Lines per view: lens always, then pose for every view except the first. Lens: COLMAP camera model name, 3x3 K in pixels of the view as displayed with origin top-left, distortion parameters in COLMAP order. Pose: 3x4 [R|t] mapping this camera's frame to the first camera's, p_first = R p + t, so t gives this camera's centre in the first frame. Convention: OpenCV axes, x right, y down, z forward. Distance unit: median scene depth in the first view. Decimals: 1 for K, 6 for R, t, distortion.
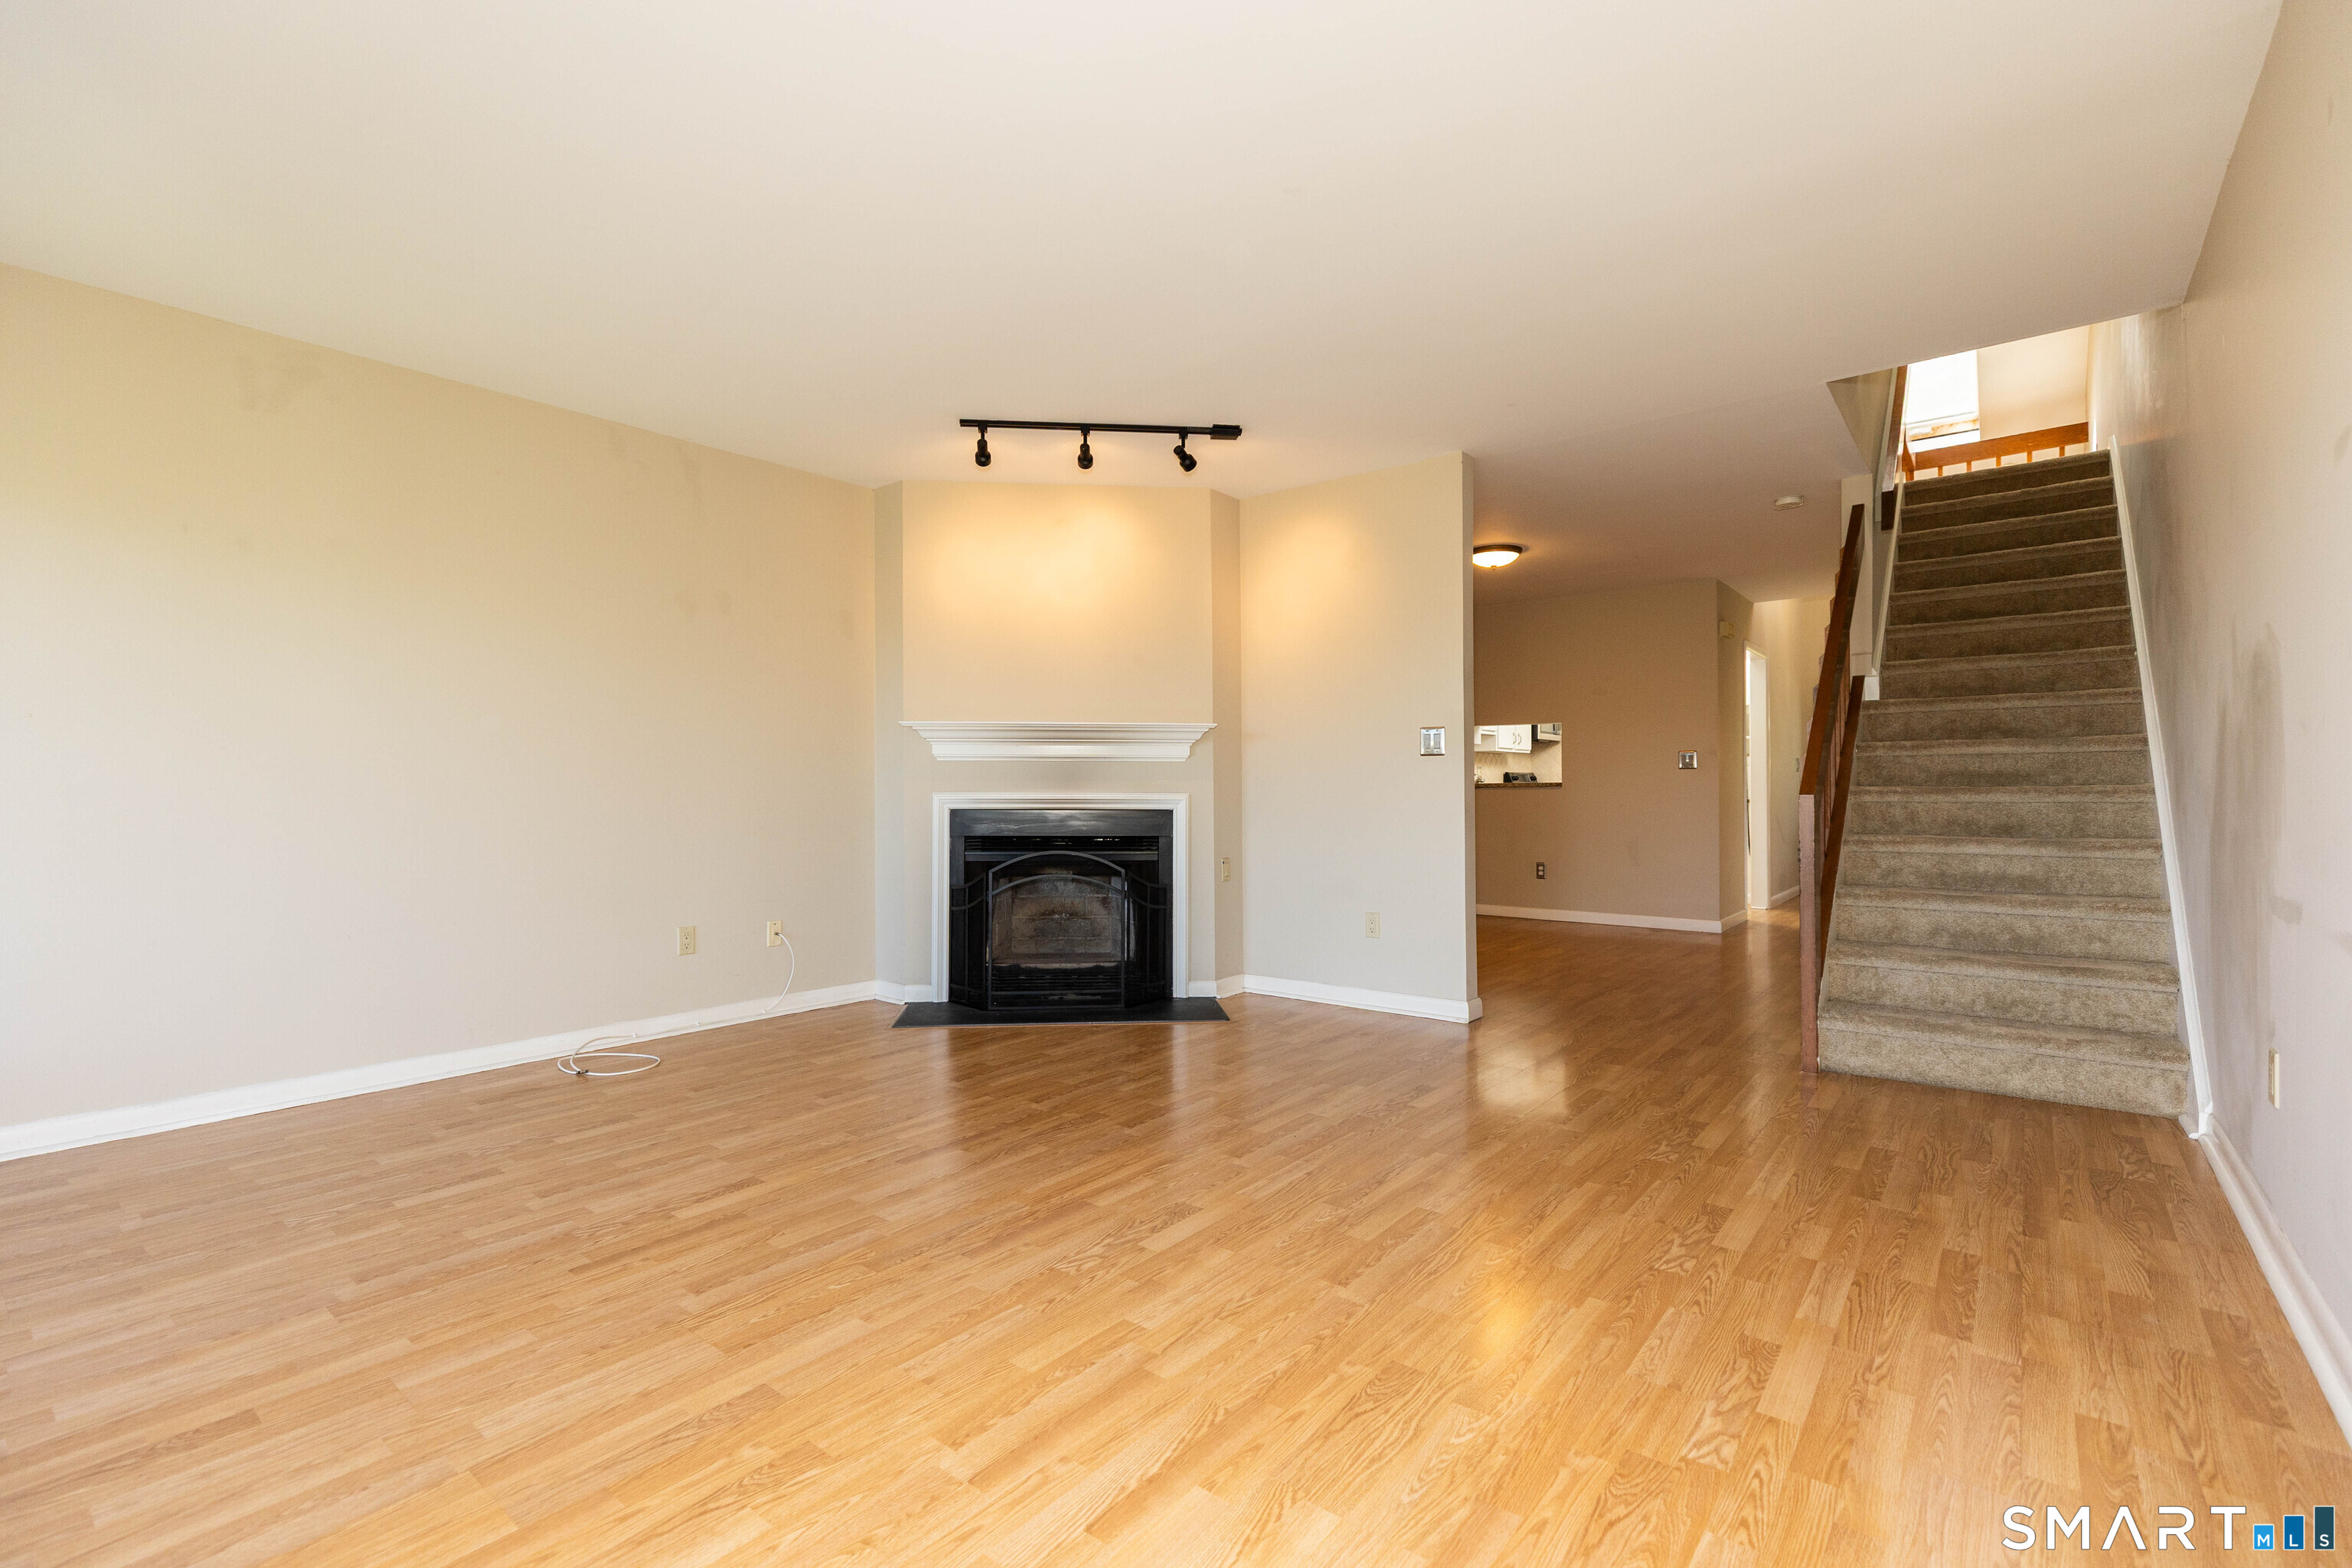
lens RADIAL K [[1044.0, 0, 1162.1], [0, 1044.0, 784.3], [0, 0, 1]] dist [0.007382, 0.000930]
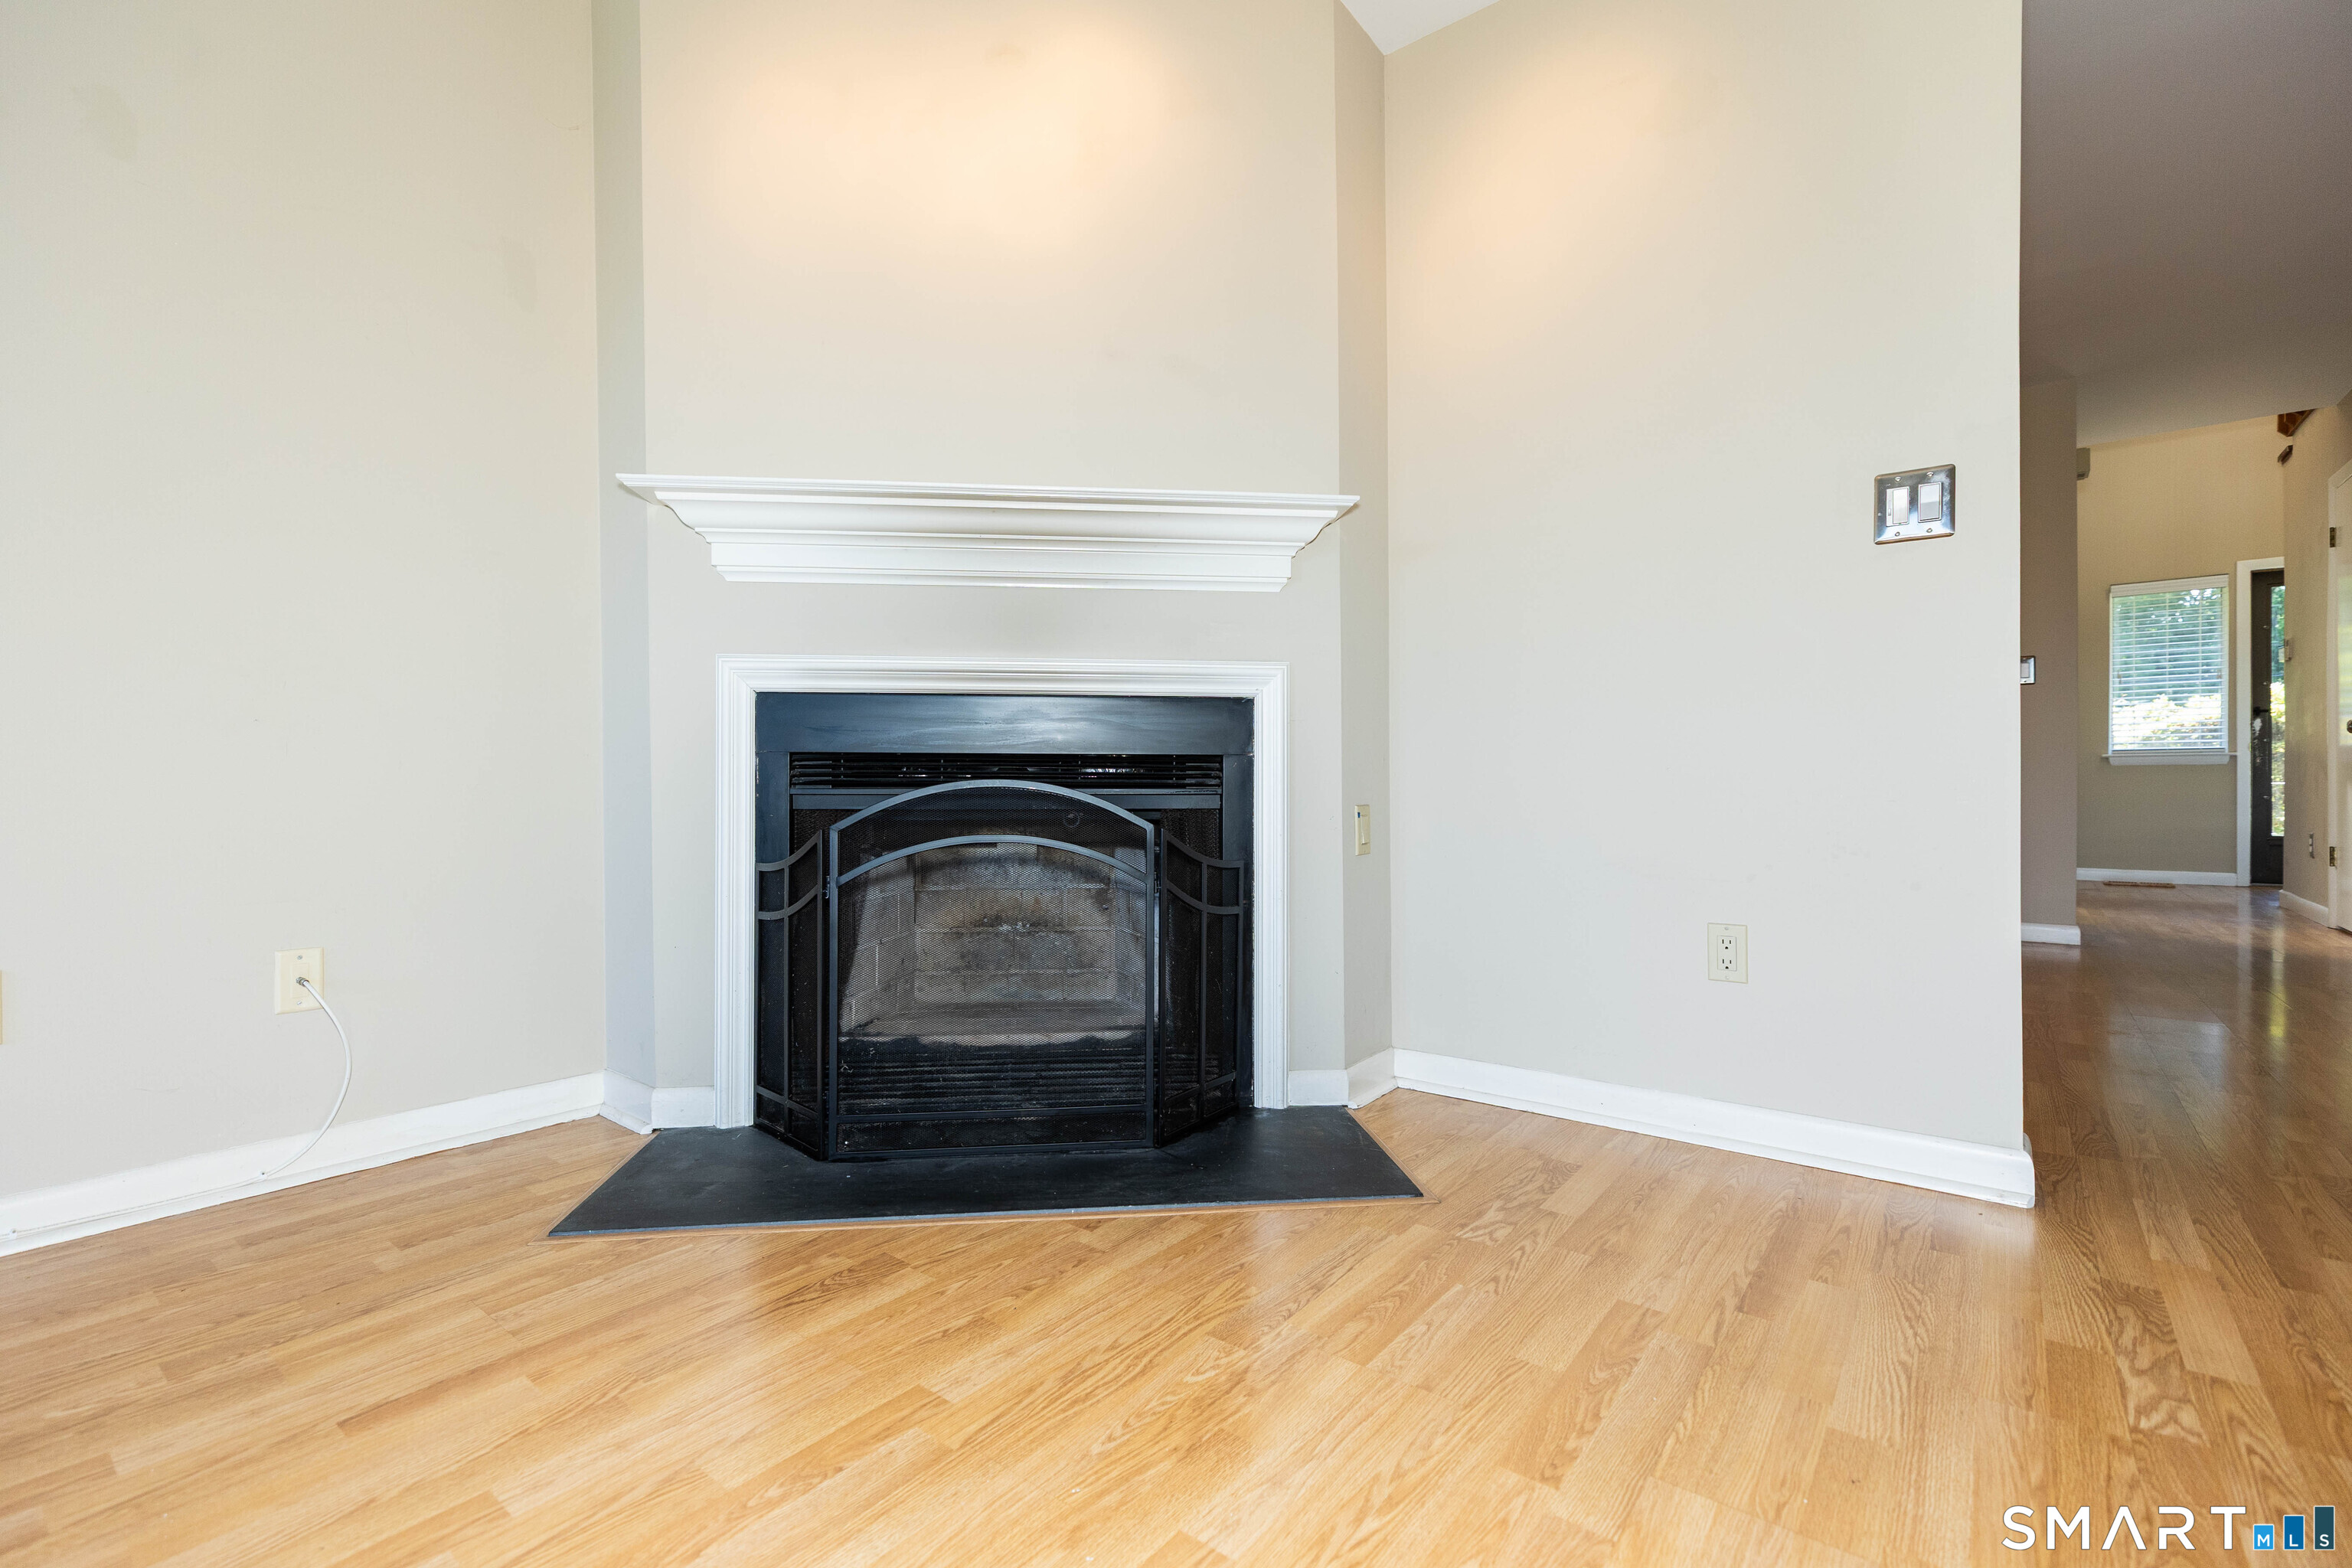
lens RADIAL K [[1044.0, 0, 1165.7], [0, 1044.0, 783.6], [0, 0, 1]] dist [0.007382, 0.000930]
pose [[0.999802, -0.001737, 0.019806, -0.038158], [0.001655, 0.999990, 0.004134, 0.061498], [-0.019813, -0.004101, 0.999795, 0.552879]]
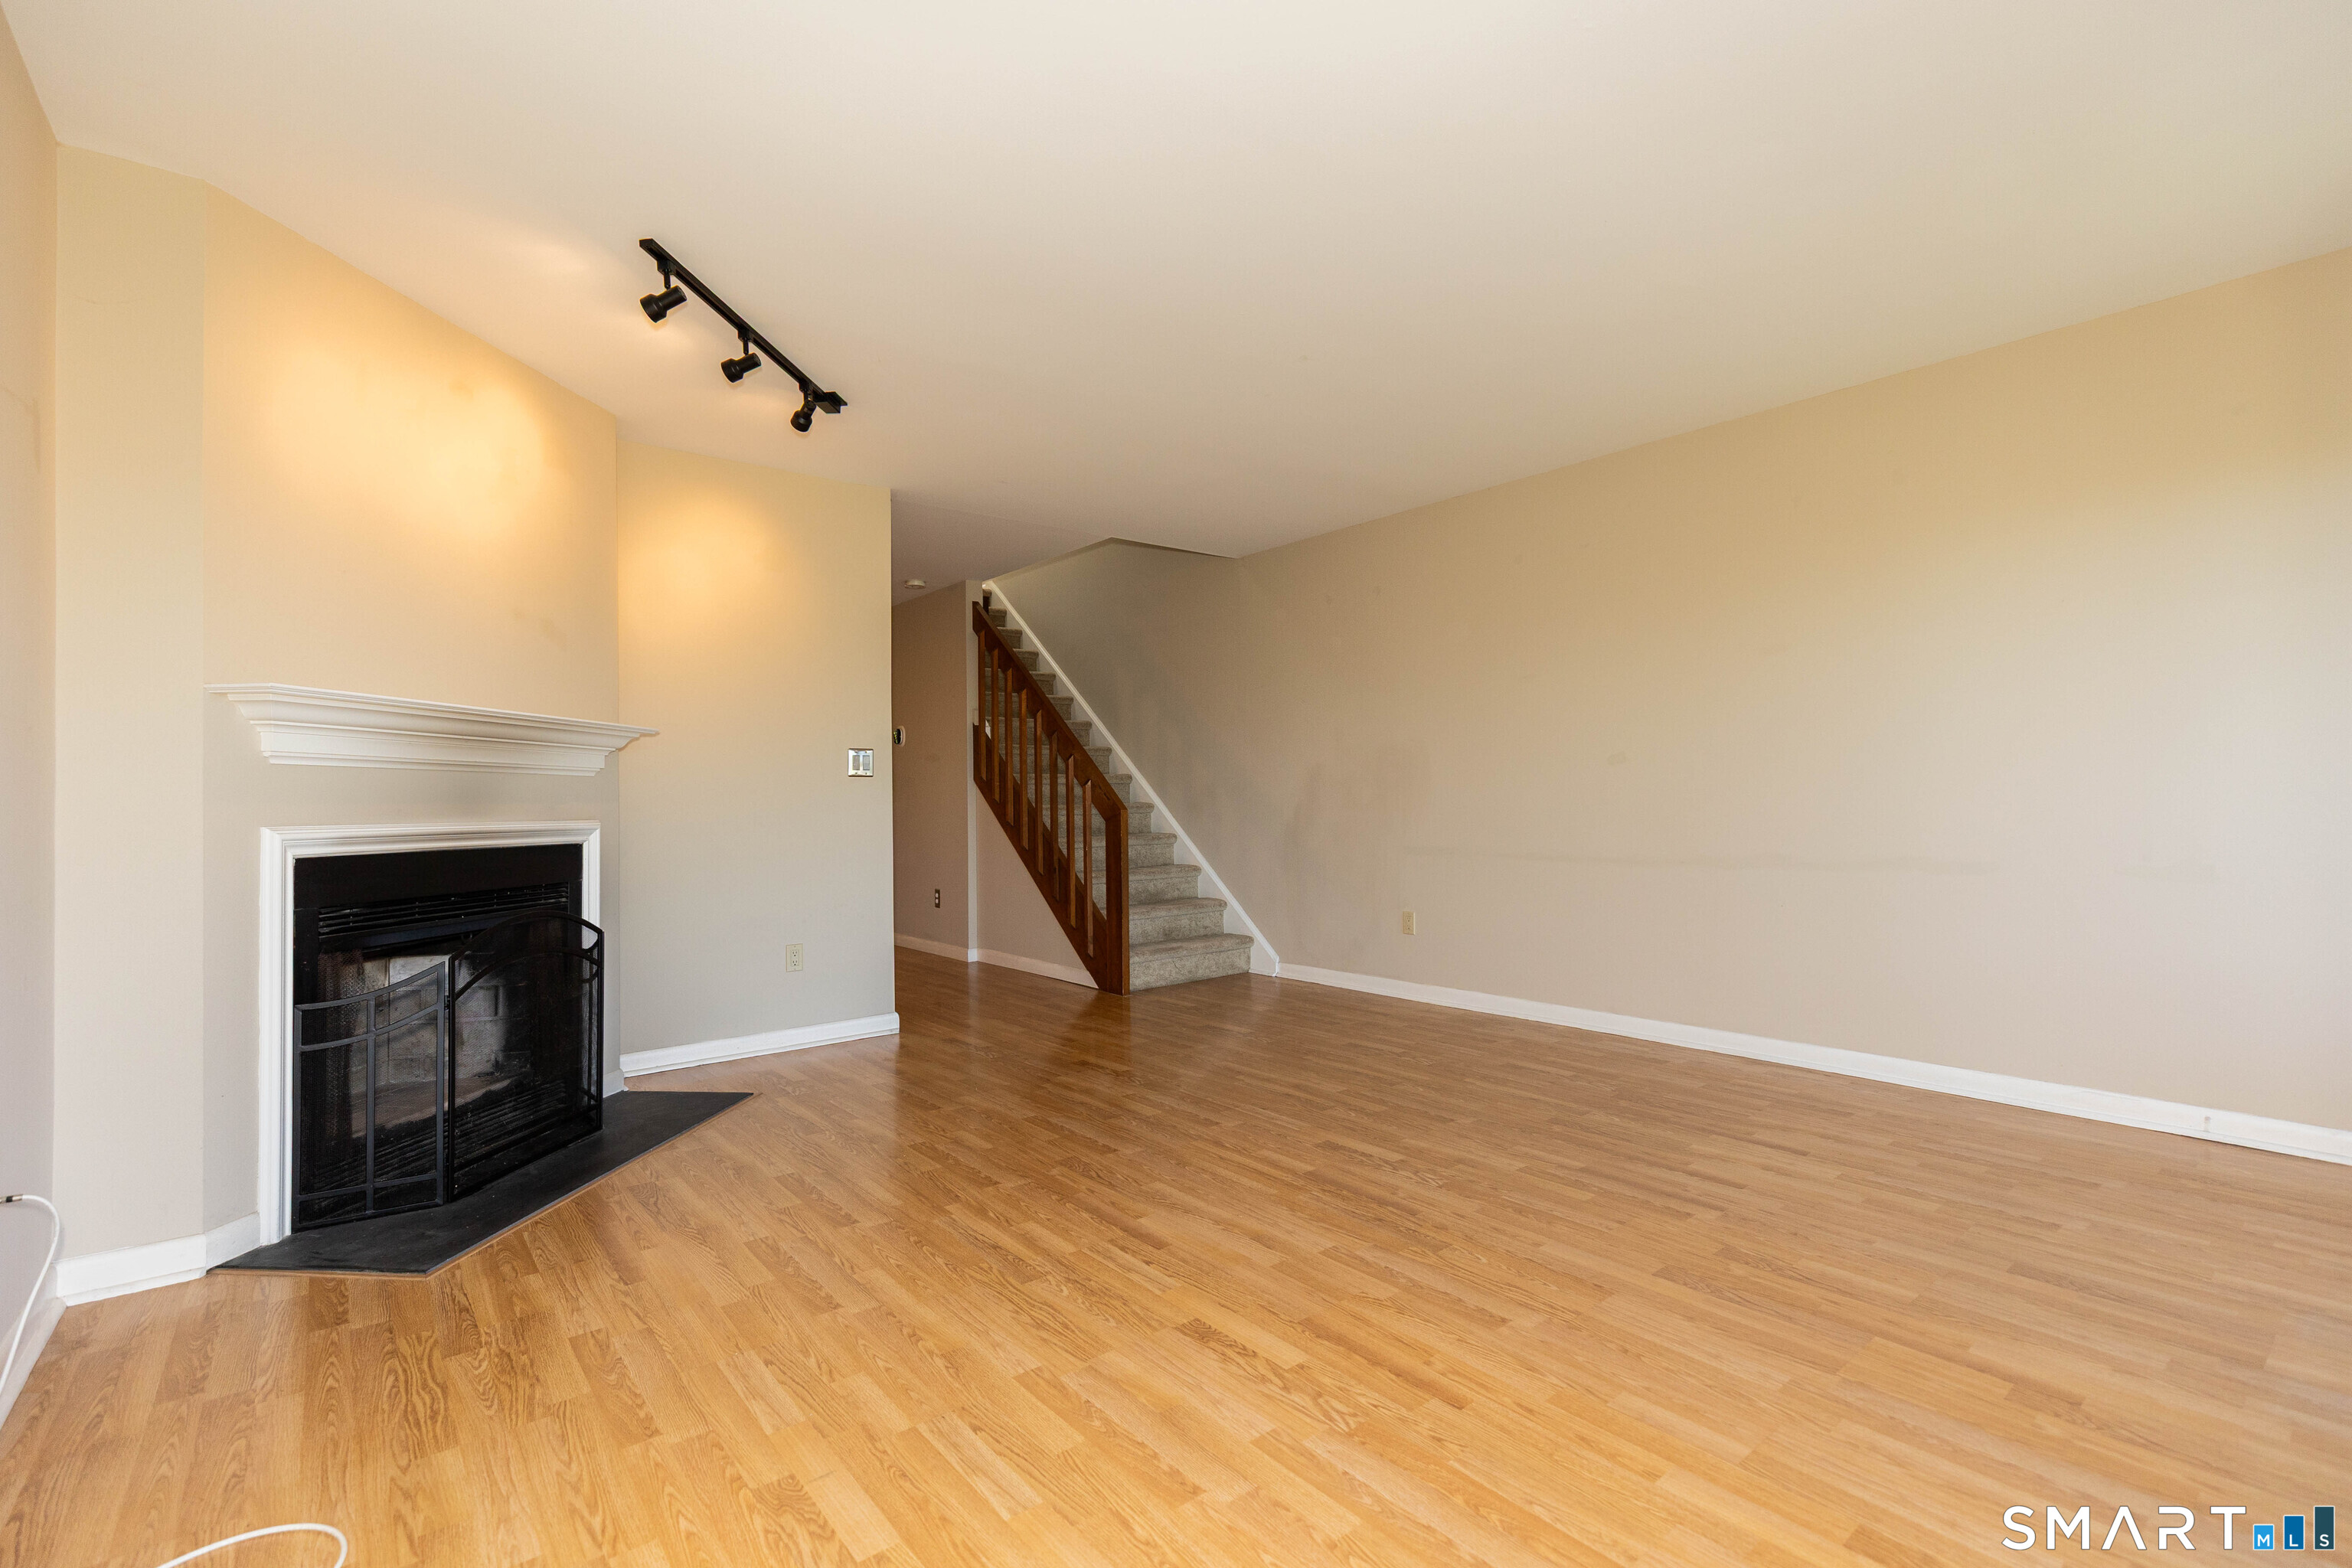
lens RADIAL K [[1044.0, 0, 1160.6], [0, 1044.0, 796.1], [0, 0, 1]] dist [0.007382, 0.000930]
pose [[0.204722, 0.003584, 0.978814, -0.627164], [0.004604, 0.999979, -0.004624, -0.003402], [-0.978809, 0.005453, 0.204701, 0.471636]]
